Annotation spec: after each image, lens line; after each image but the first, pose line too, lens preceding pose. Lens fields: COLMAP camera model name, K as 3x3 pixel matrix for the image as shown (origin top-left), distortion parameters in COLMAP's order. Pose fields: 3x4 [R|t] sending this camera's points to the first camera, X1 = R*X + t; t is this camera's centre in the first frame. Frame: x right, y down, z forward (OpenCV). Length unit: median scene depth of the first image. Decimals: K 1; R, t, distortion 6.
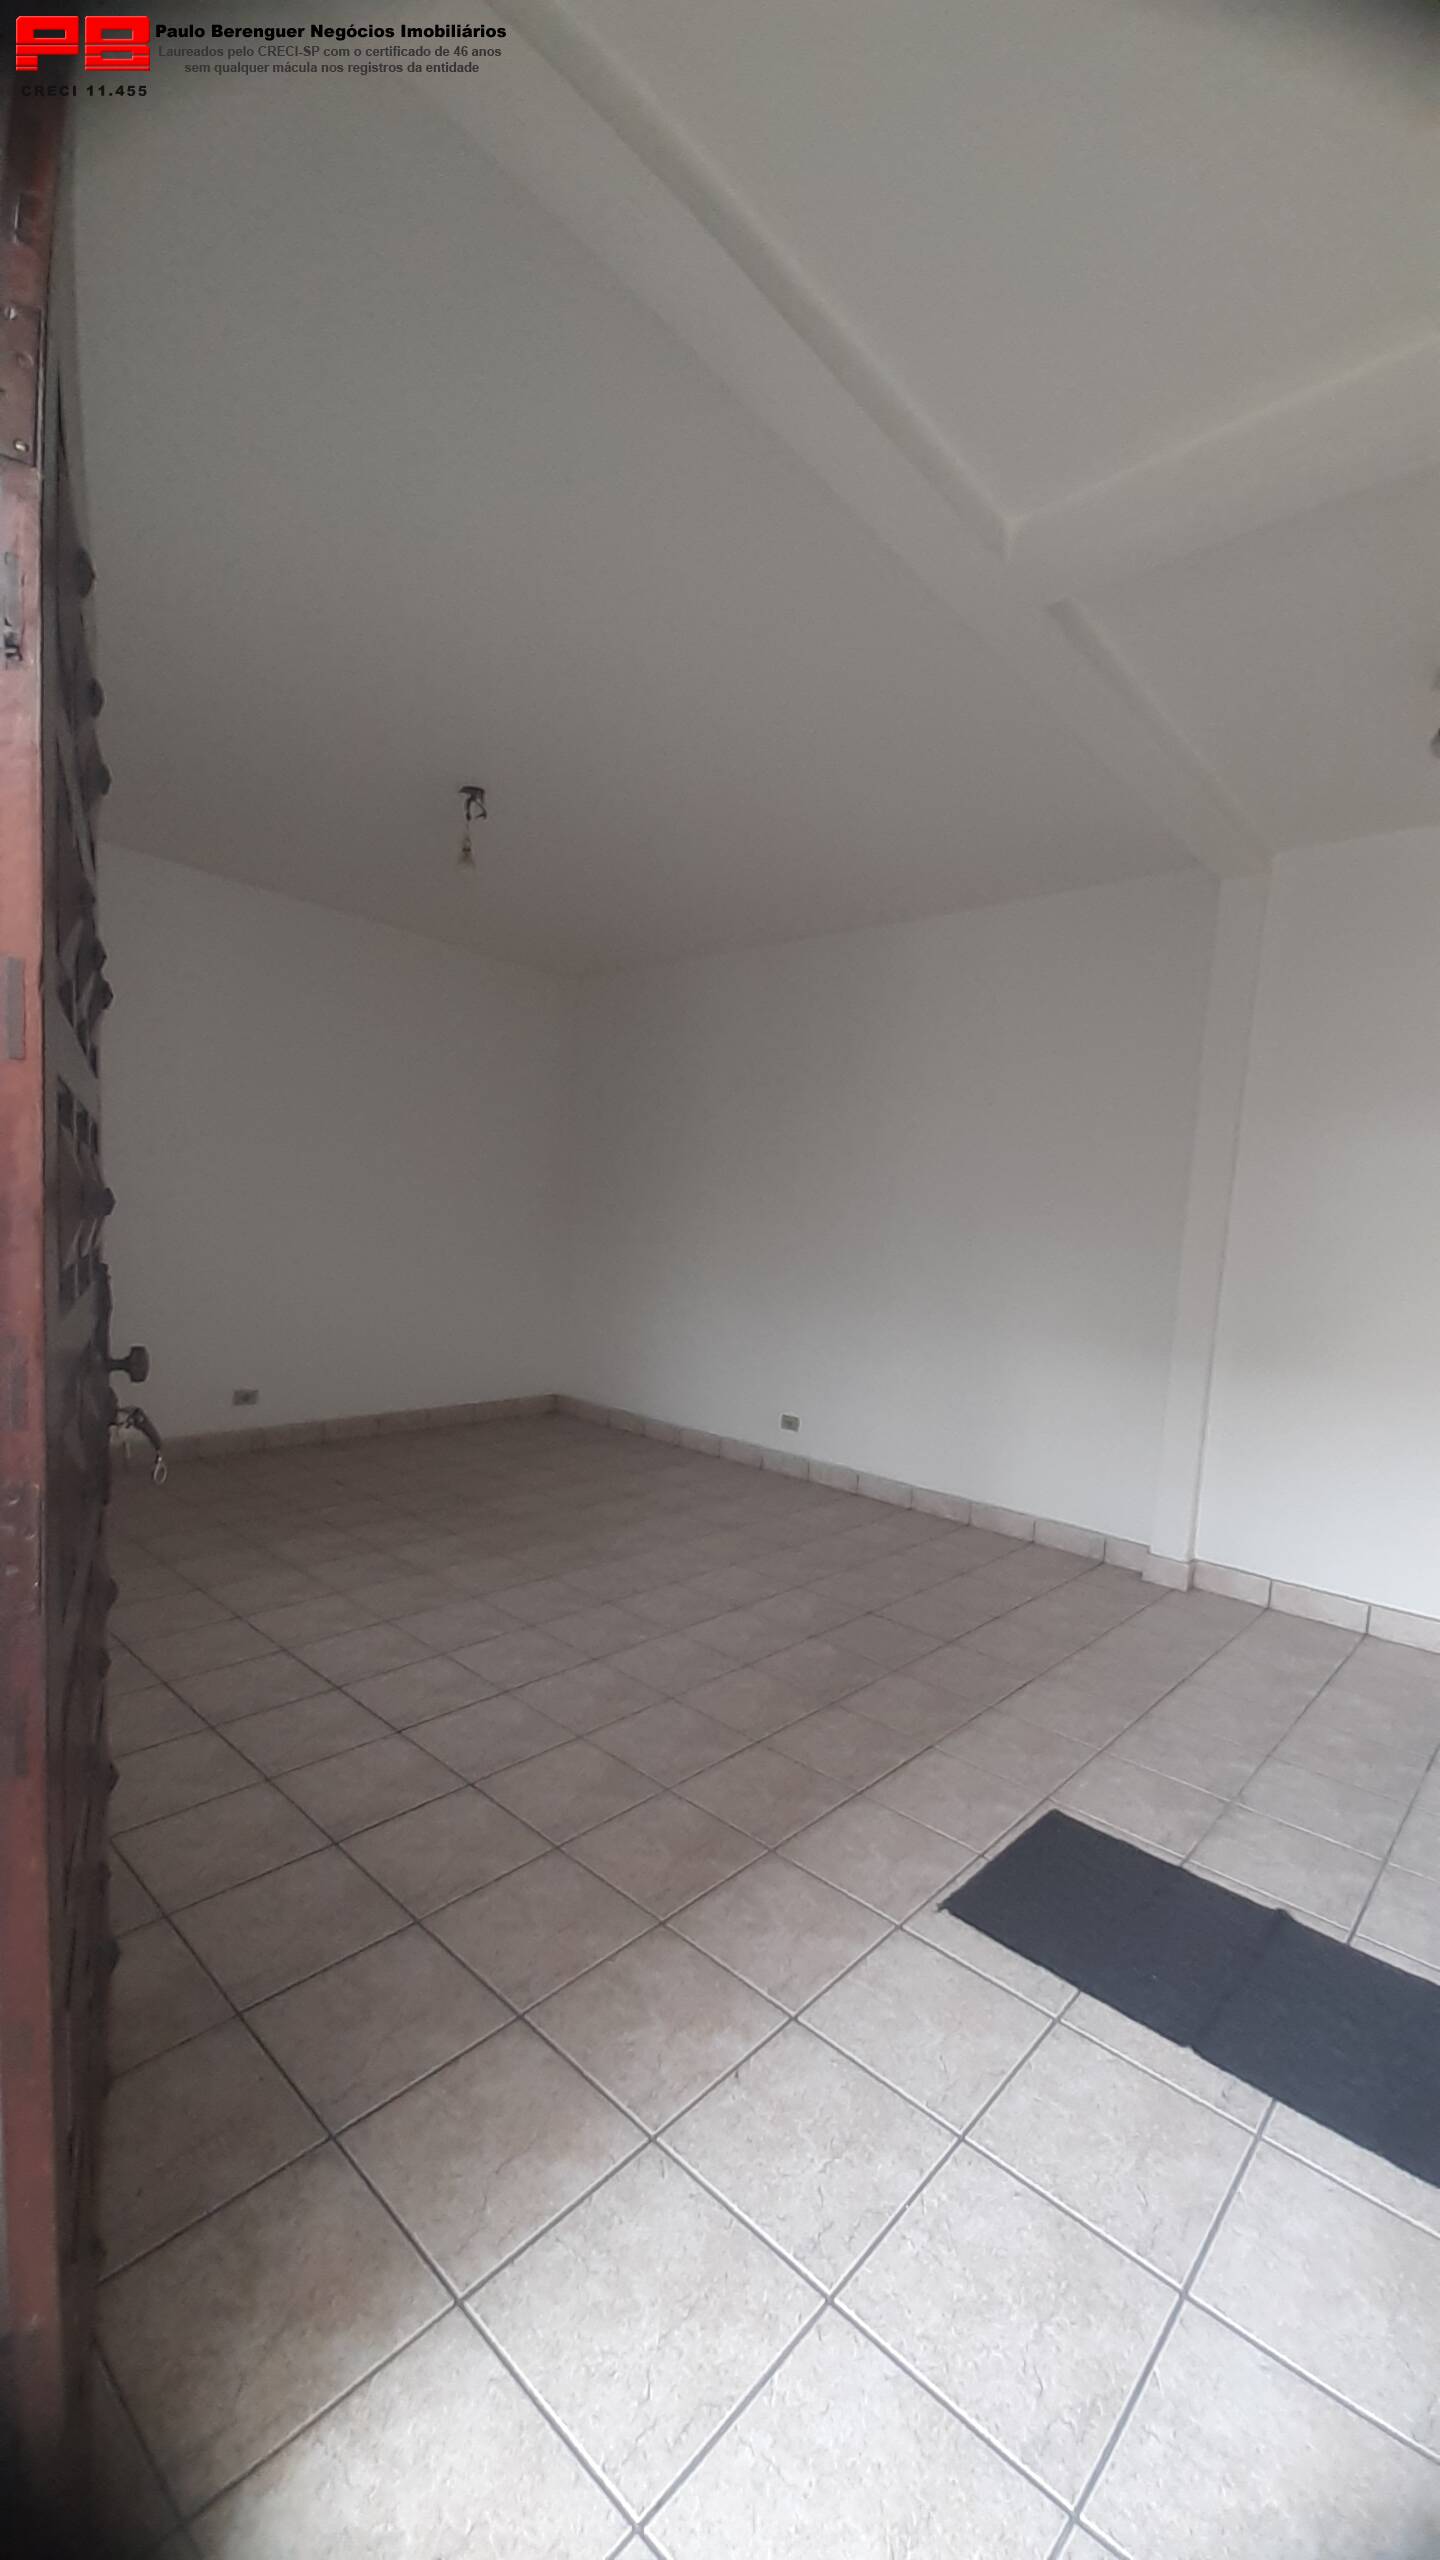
lens RADIAL K [[1013.6, 0, 743.7], [0, 1013.6, 1325.5], [0, 0, 1]] dist [0.011556, -0.010976]
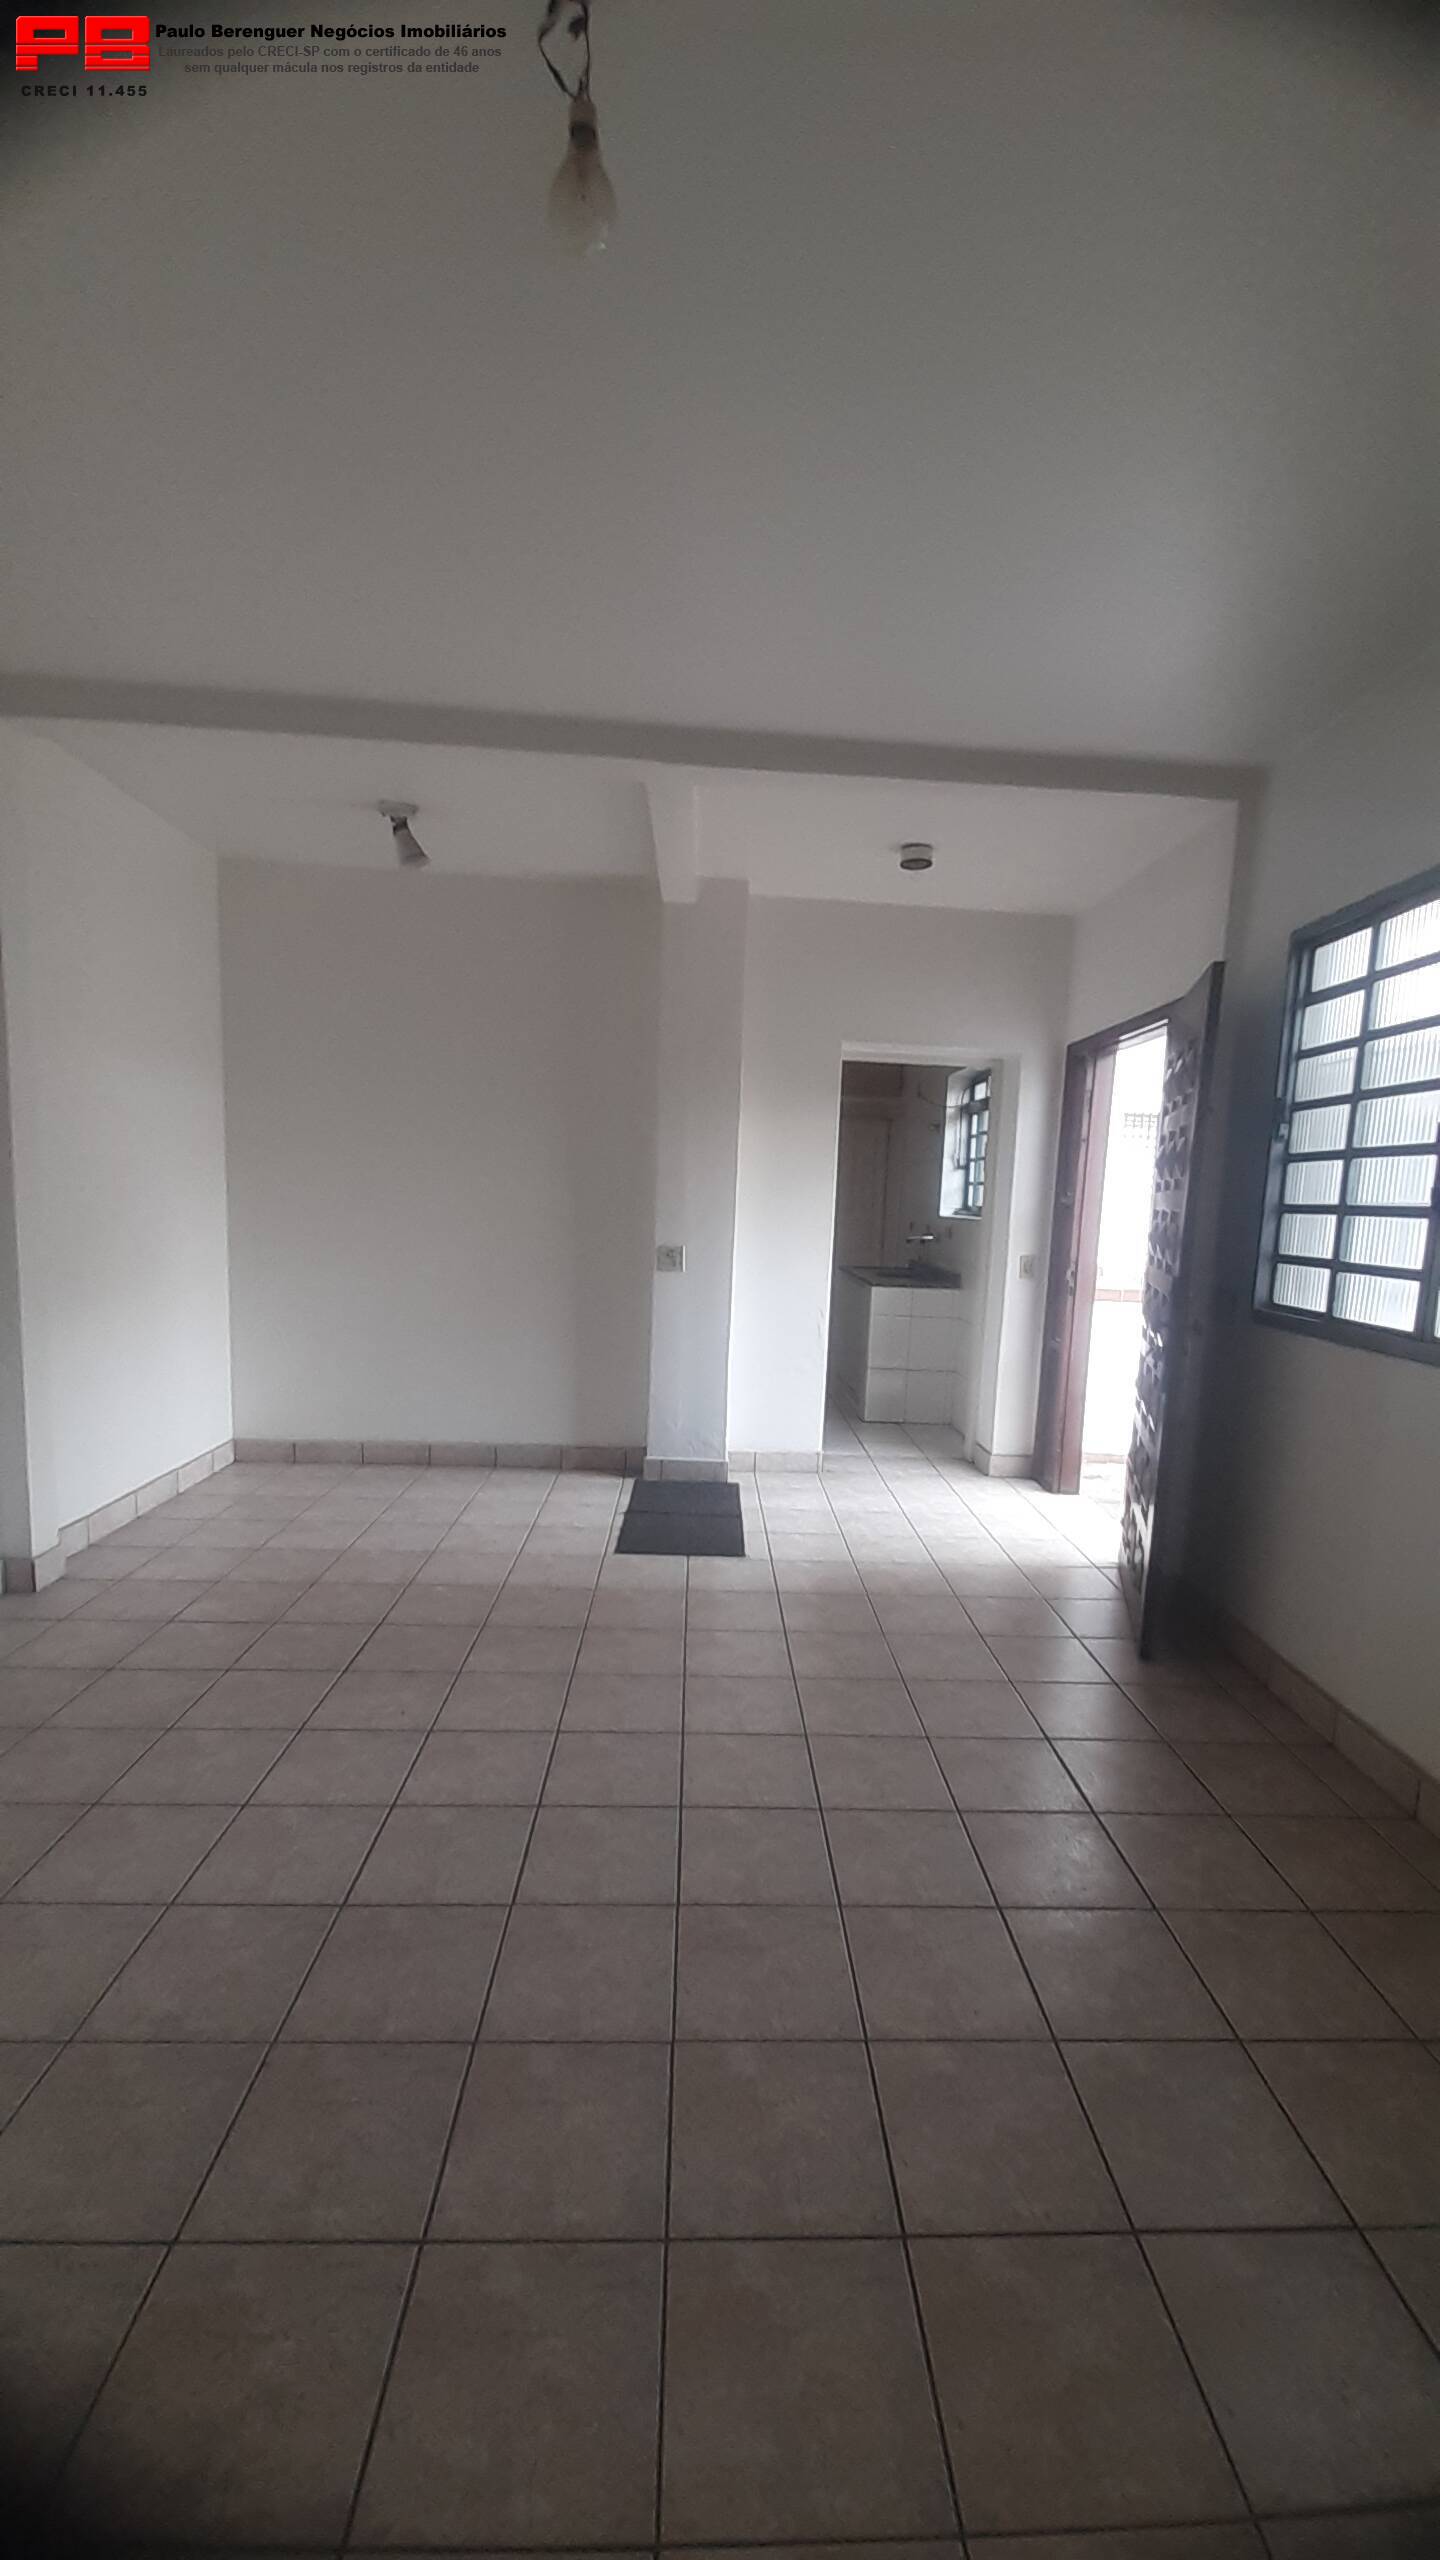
lens RADIAL K [[1013.6, 0, 743.7], [0, 1013.6, 1325.5], [0, 0, 1]] dist [0.011556, -0.010976]
pose [[-0.698503, -0.168032, 0.695600, -0.885738], [-0.009349, 0.974101, 0.225920, -0.245375], [-0.715546, 0.151302, -0.681983, 1.835012]]
